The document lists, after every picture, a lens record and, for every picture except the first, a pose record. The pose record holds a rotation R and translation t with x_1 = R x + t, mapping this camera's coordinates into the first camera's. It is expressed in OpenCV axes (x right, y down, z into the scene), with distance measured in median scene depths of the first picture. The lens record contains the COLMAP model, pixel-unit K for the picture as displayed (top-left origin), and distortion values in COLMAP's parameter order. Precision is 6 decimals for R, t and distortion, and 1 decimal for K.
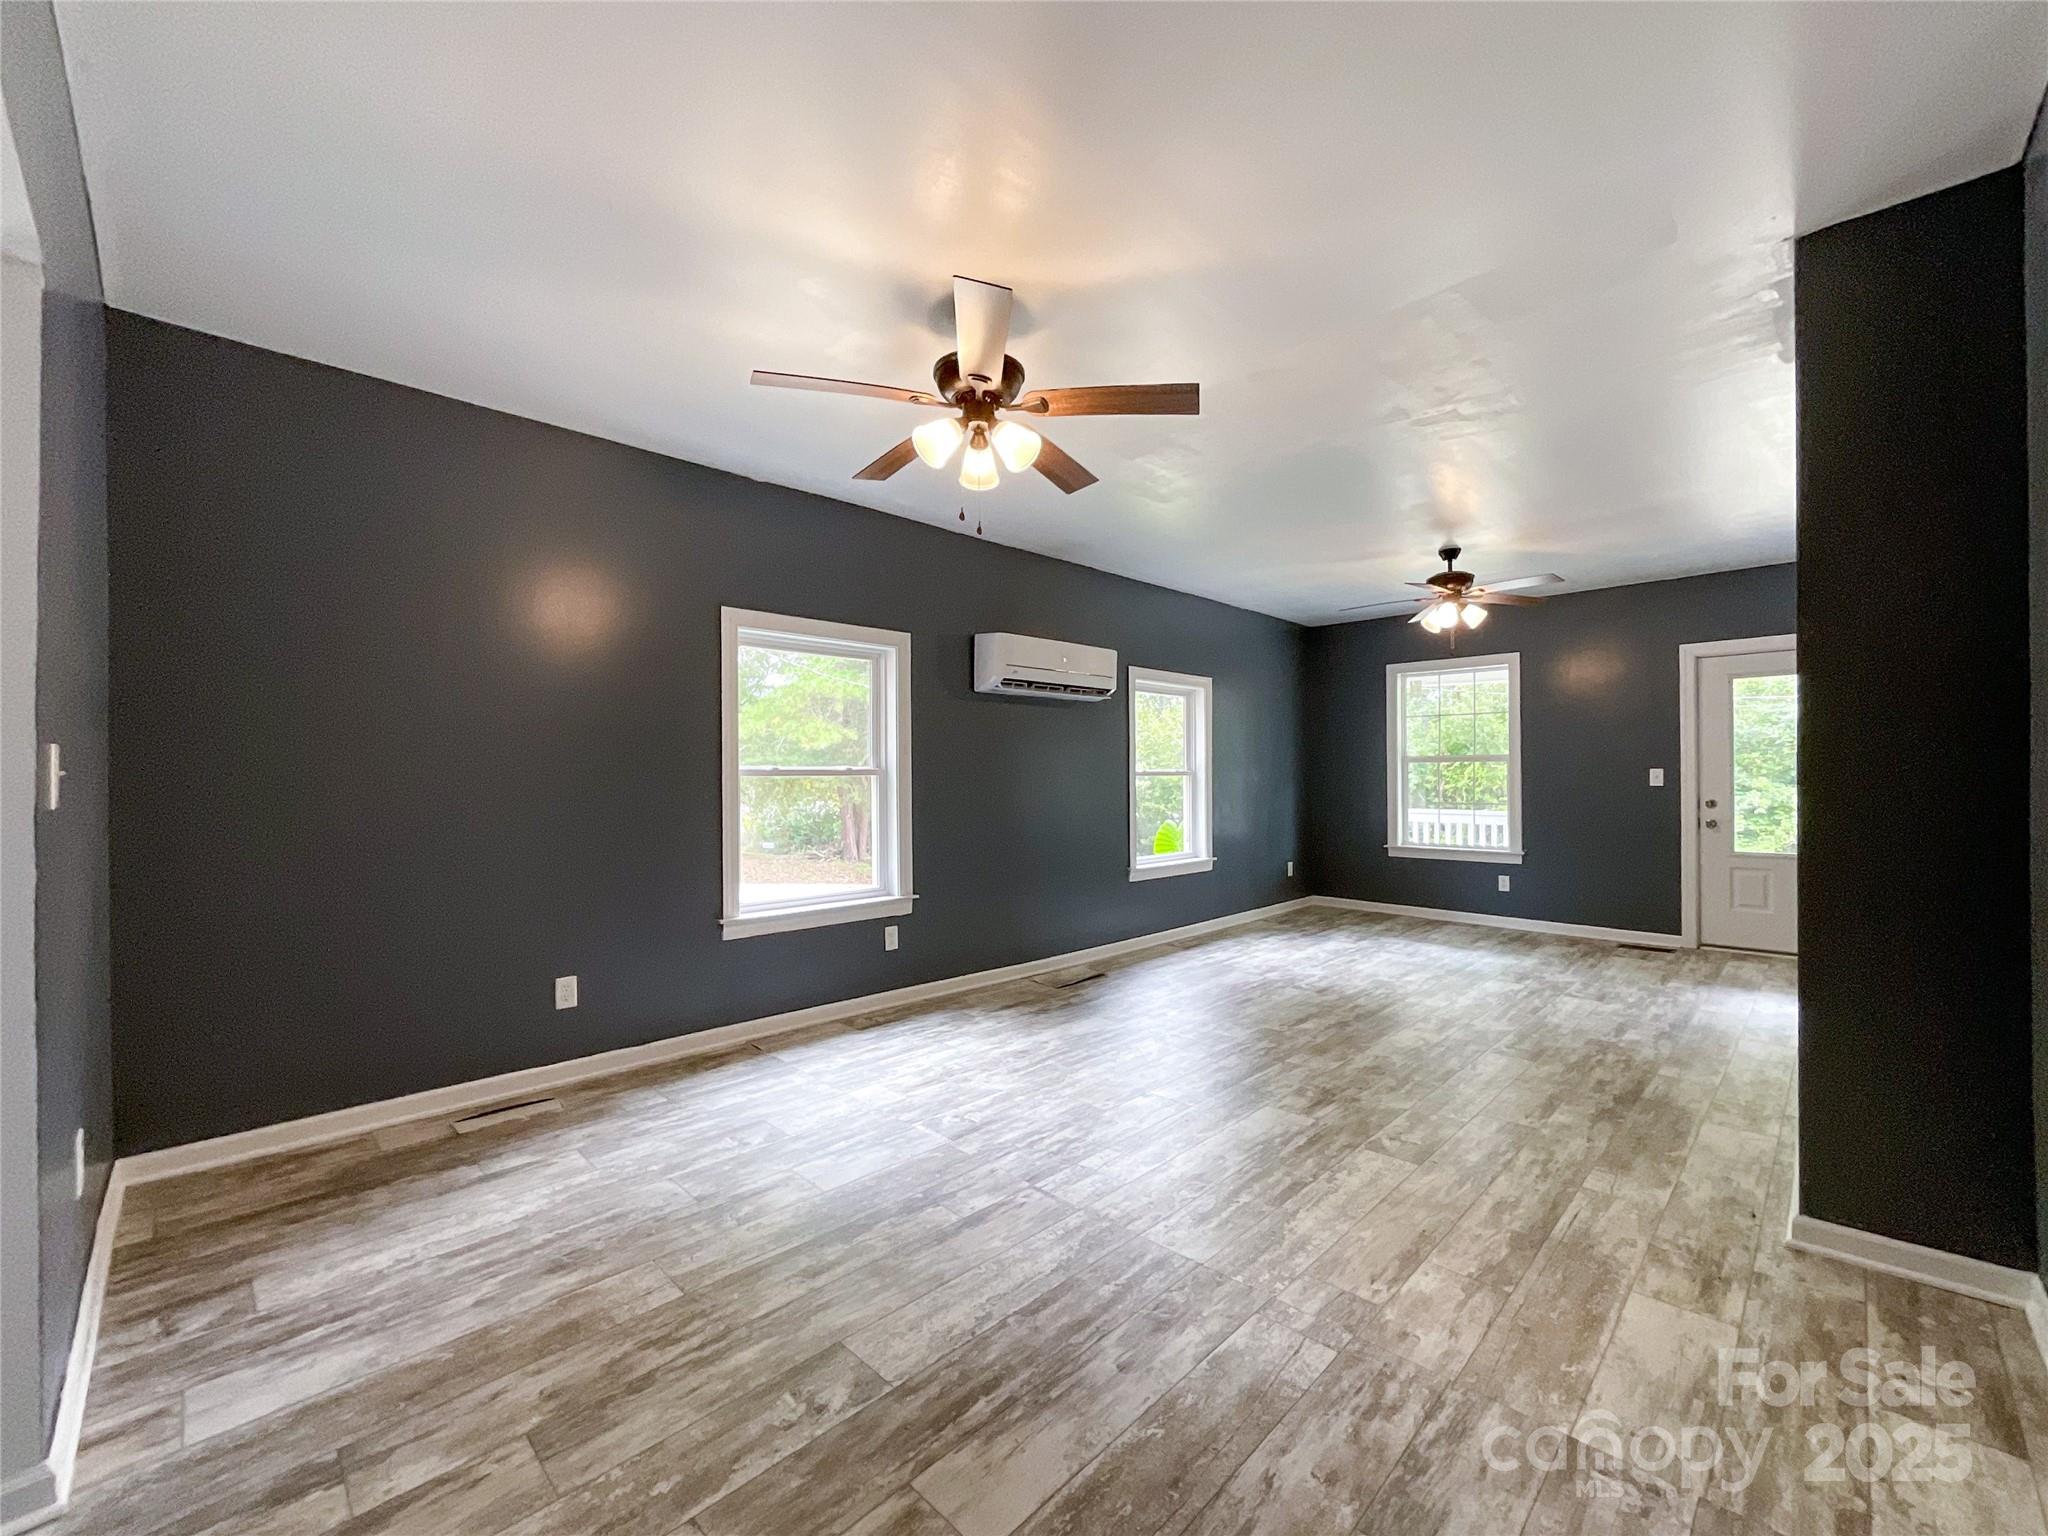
lens RADIAL K [[852.4, 0, 1039.0], [0, 852.4, 780.8], [0, 0, 1]] dist [-0.036540, 0.023419]
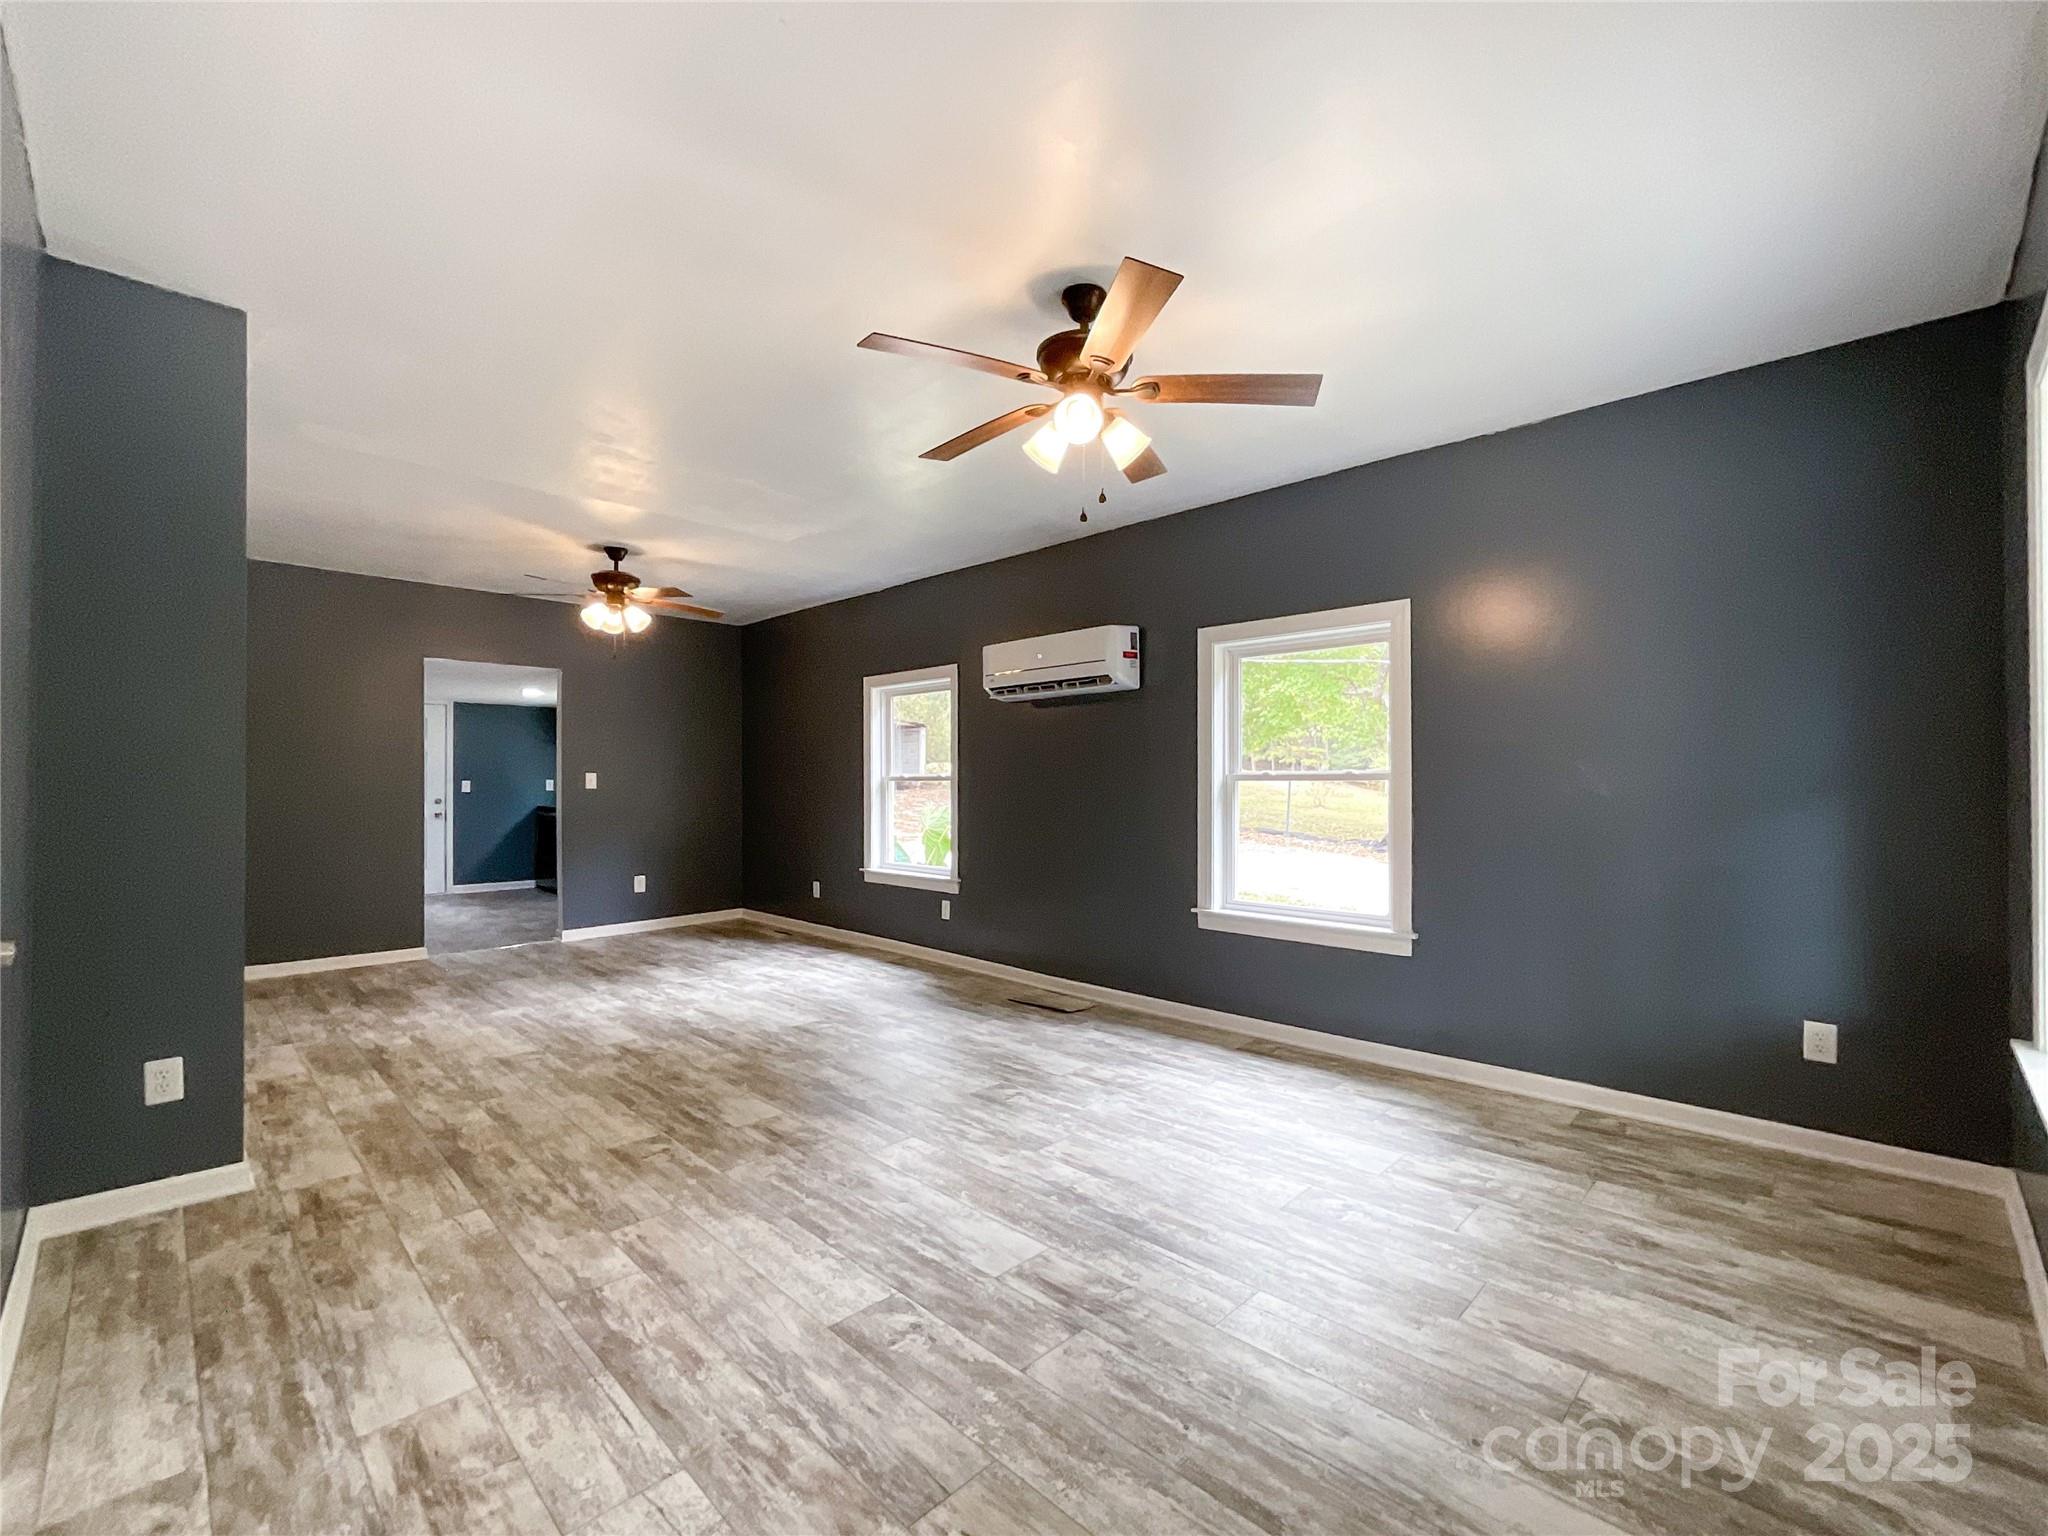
lens RADIAL K [[892.3, 0, 1020.6], [0, 892.3, 769.7], [0, 0, 1]] dist [-0.001994, 0.000444]
pose [[-0.024086, -0.012591, -0.999631, 1.682740], [-0.005437, 0.999908, -0.012464, -0.008512], [0.999695, 0.005135, -0.024152, 1.676910]]
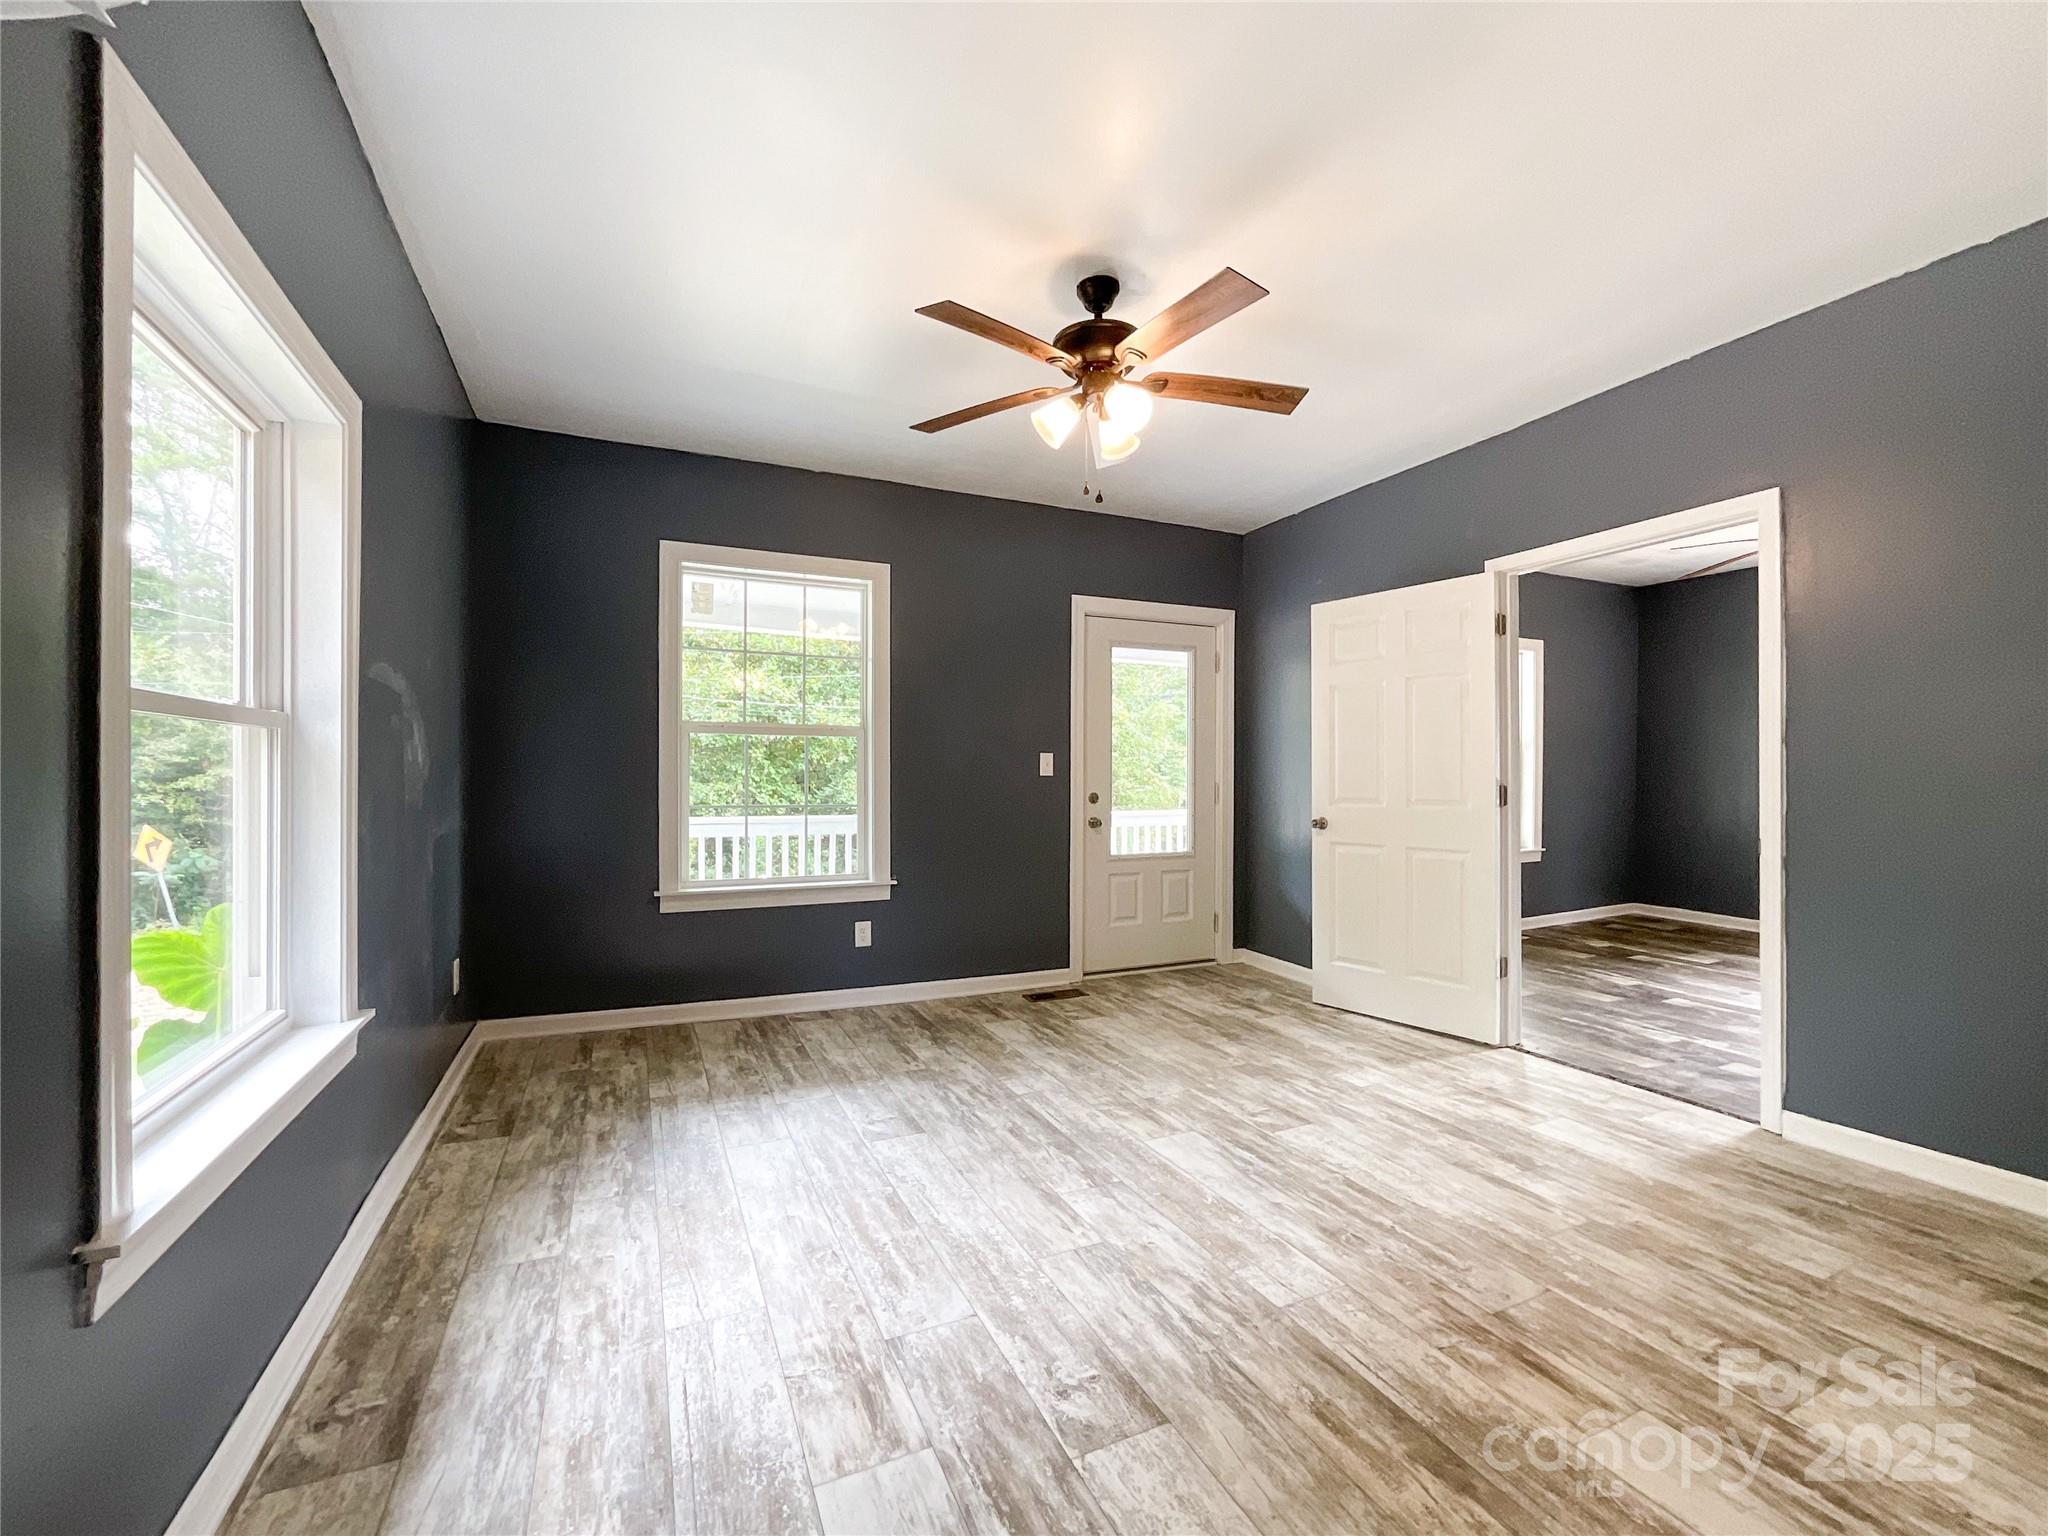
lens RADIAL K [[846.4, 0, 1027.3], [0, 846.4, 770.3], [0, 0, 1]] dist [-0.032714, 0.019447]
pose [[0.351397, 0.013121, 0.936135, 0.032237], [-0.000597, 0.999905, -0.013791, 0.023035], [-0.936226, 0.004287, 0.351371, 1.488508]]
